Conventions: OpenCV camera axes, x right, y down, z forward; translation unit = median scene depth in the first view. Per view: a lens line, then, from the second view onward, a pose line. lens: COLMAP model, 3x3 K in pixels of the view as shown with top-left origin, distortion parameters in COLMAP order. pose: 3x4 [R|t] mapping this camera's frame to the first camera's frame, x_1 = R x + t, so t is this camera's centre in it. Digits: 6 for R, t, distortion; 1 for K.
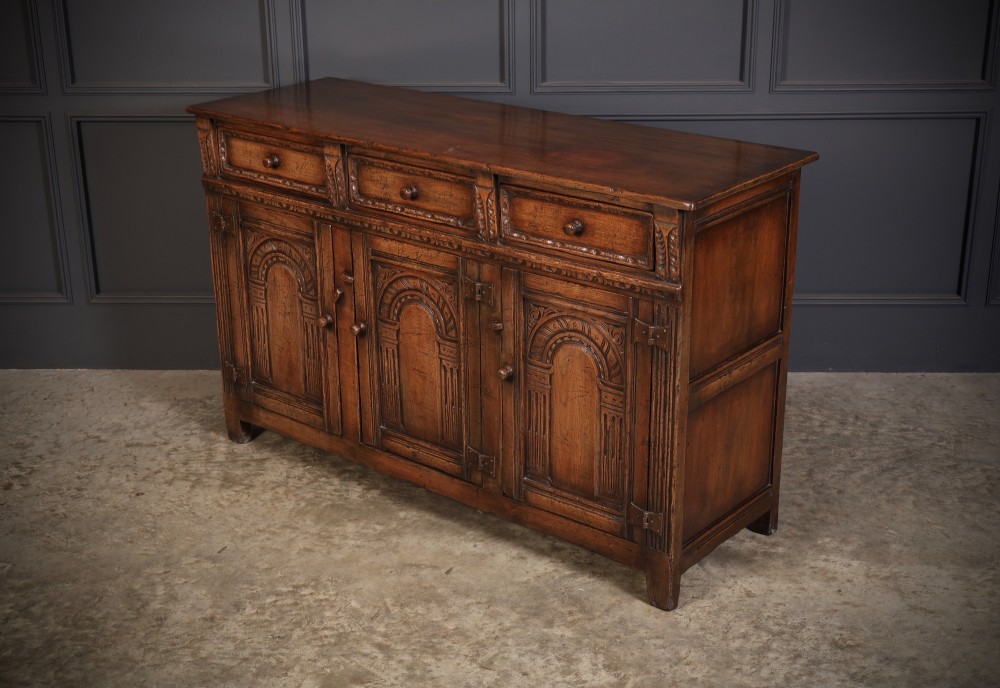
lens RADIAL K [[1242.5, 0, 498.9], [0, 1242.5, 339.6], [0, 0, 1]] dist [-0.010496, 0.000000]
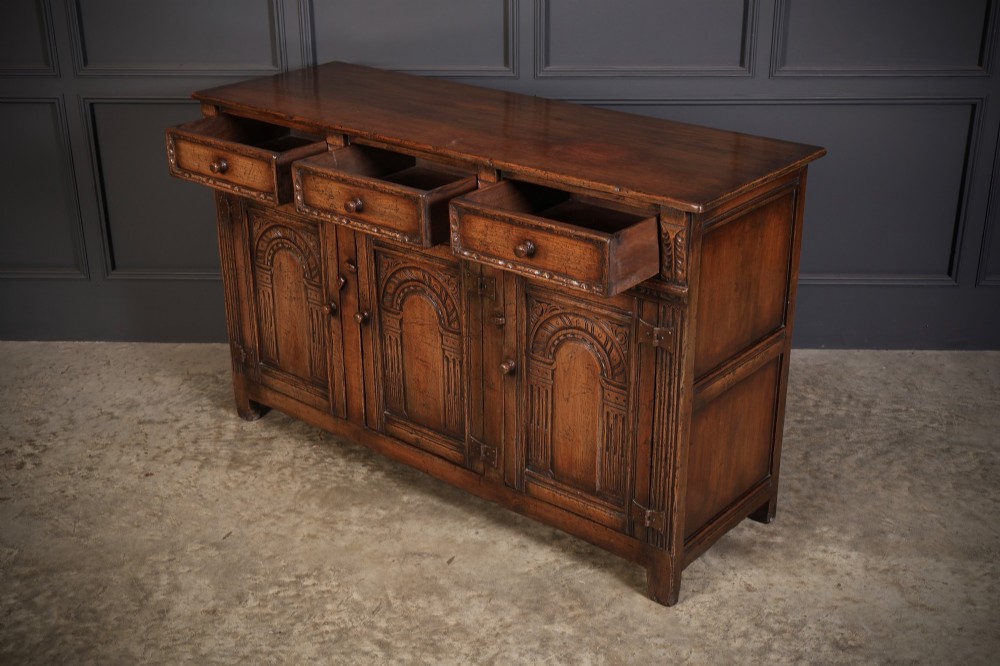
lens RADIAL K [[1119.4, 0, 500.1], [0, 1119.4, 326.4], [0, 0, 1]] dist [-0.008004, 0.000000]
pose [[0.999984, 0.004927, -0.002936, 0.001670], [-0.004808, 0.999217, 0.039271, -0.039682], [0.003127, -0.039256, 0.999224, 0.099004]]
